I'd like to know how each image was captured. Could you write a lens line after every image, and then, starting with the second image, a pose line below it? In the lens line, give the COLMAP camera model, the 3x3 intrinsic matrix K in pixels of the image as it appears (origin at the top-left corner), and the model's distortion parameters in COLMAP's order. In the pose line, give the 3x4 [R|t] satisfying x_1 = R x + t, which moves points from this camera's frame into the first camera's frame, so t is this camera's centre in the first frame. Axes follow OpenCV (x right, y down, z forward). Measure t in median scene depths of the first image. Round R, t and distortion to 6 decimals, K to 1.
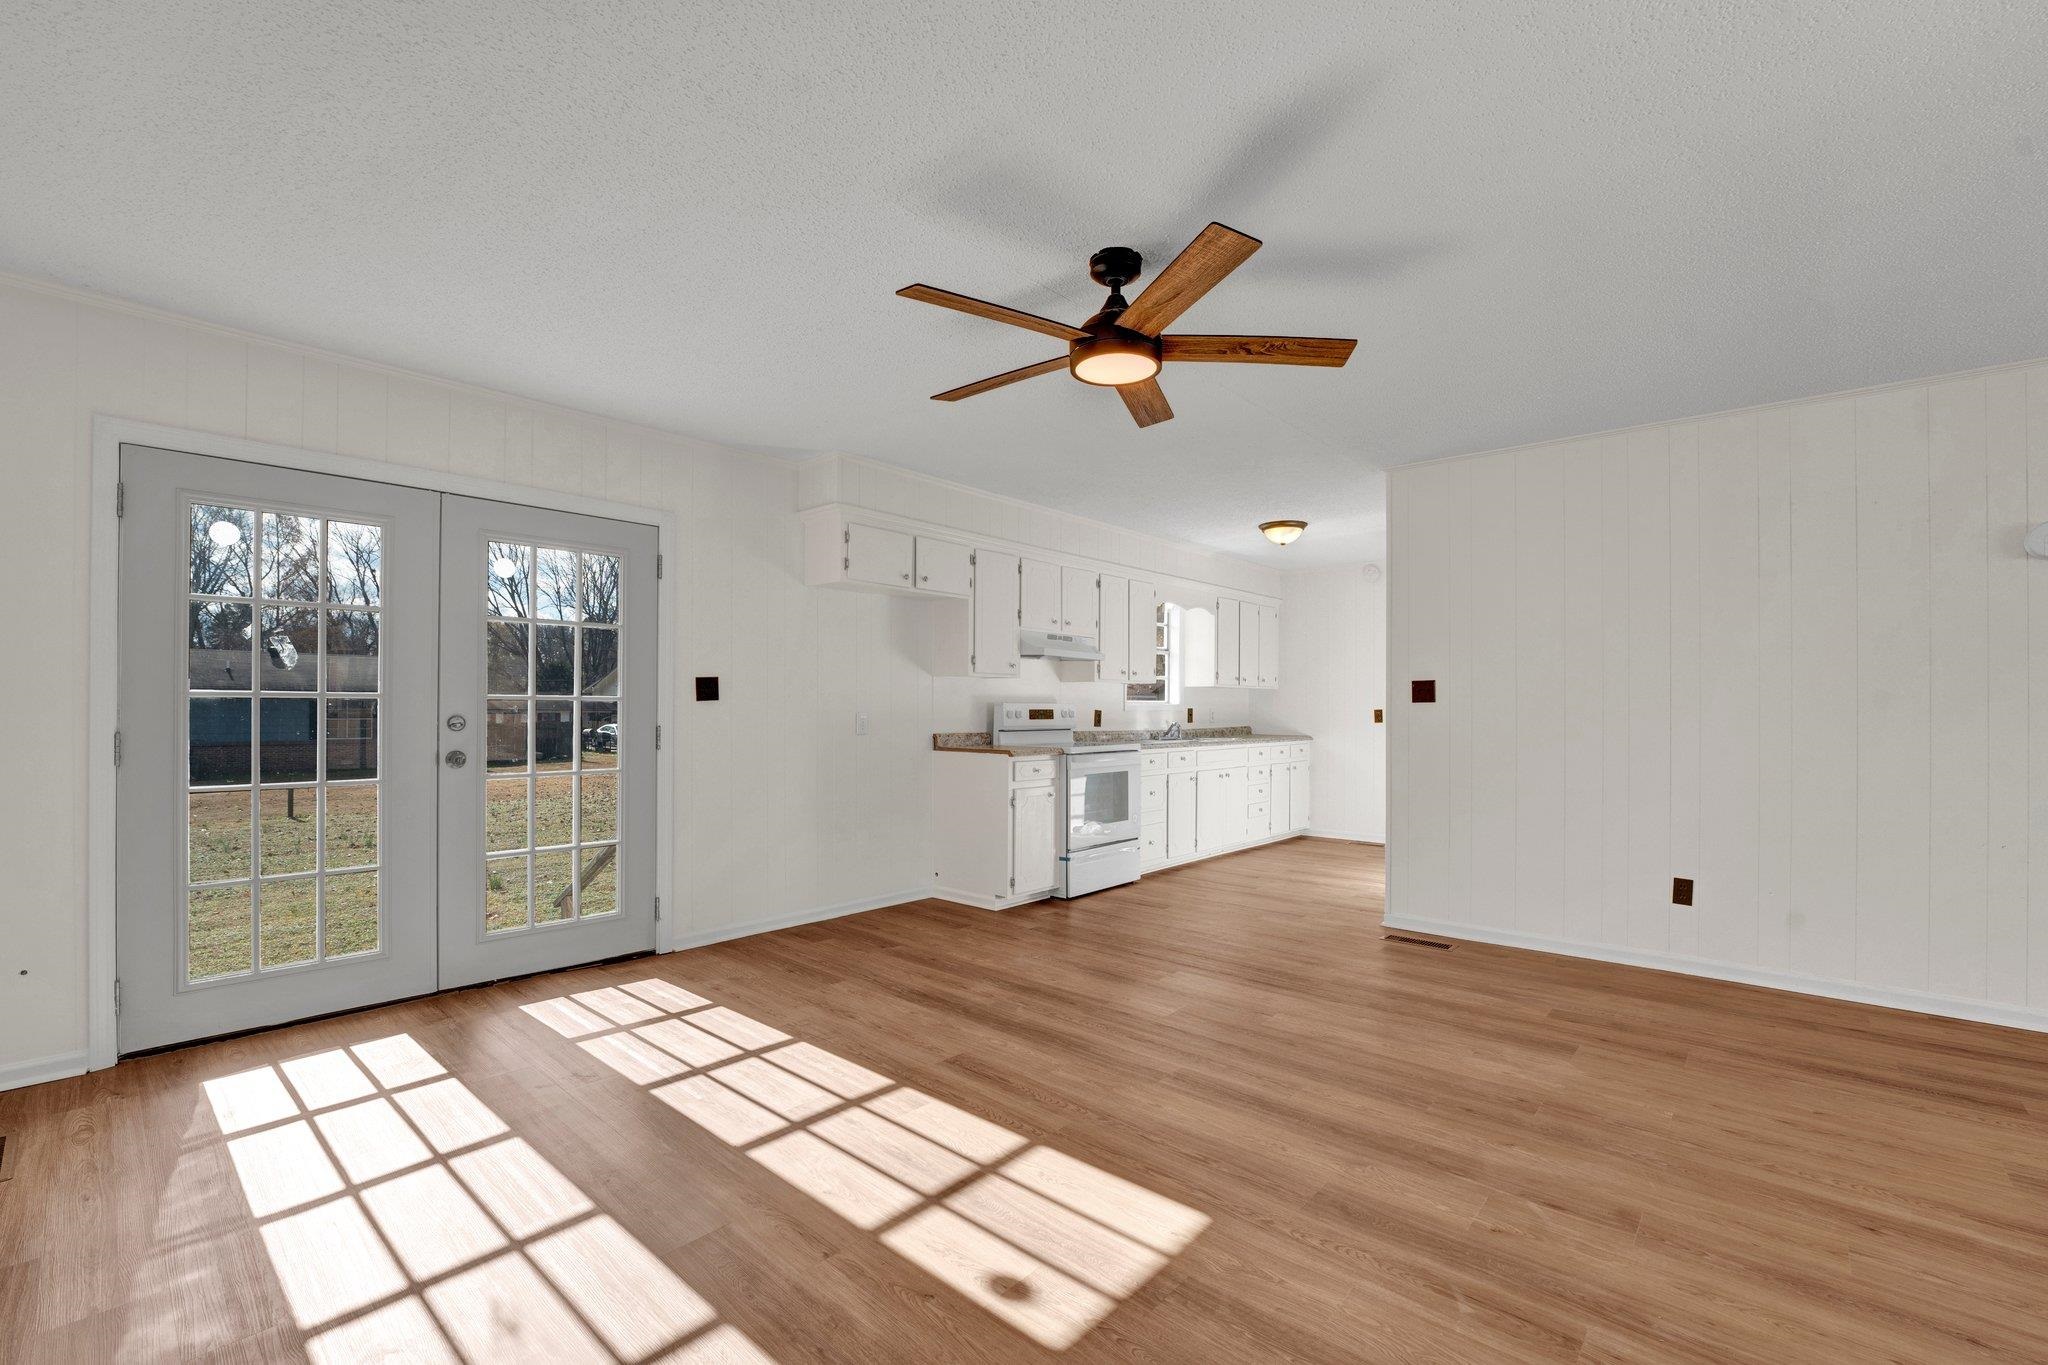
lens RADIAL K [[872.5, 0, 1006.2], [0, 872.5, 705.5], [0, 0, 1]] dist [-0.021279, 0.000052]
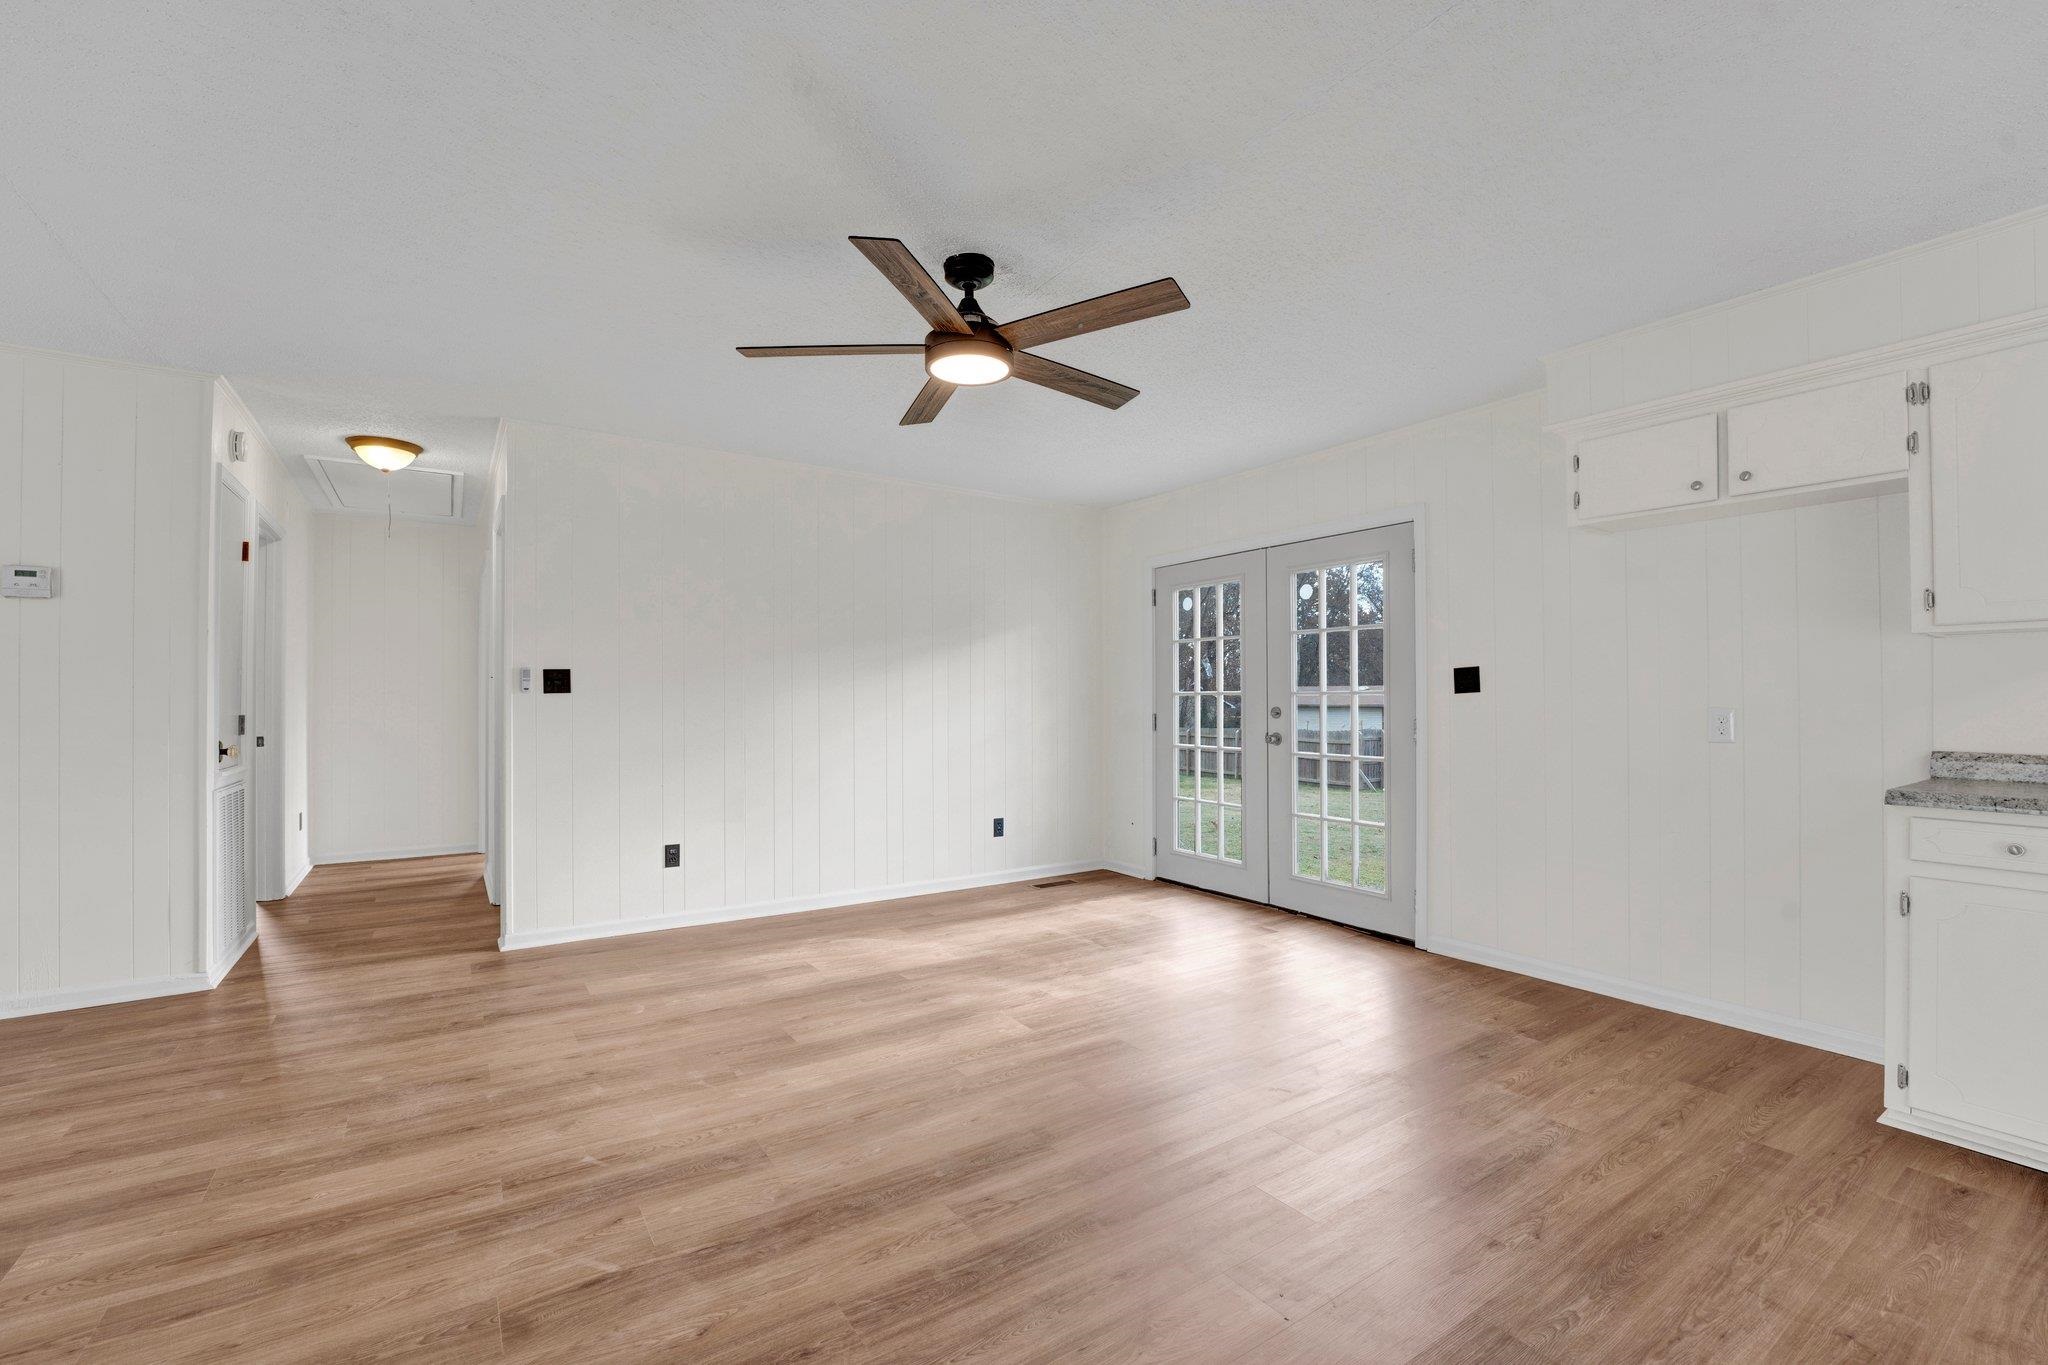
lens RADIAL K [[862.1, 0, 1021.1], [0, 862.1, 689.1], [0, 0, 1]] dist [-0.029895, 0.005096]
pose [[-0.237183, -0.017060, -0.971315, 0.525488], [0.001212, 0.999840, -0.017857, 0.004682], [0.971464, -0.005412, -0.237124, 0.623696]]
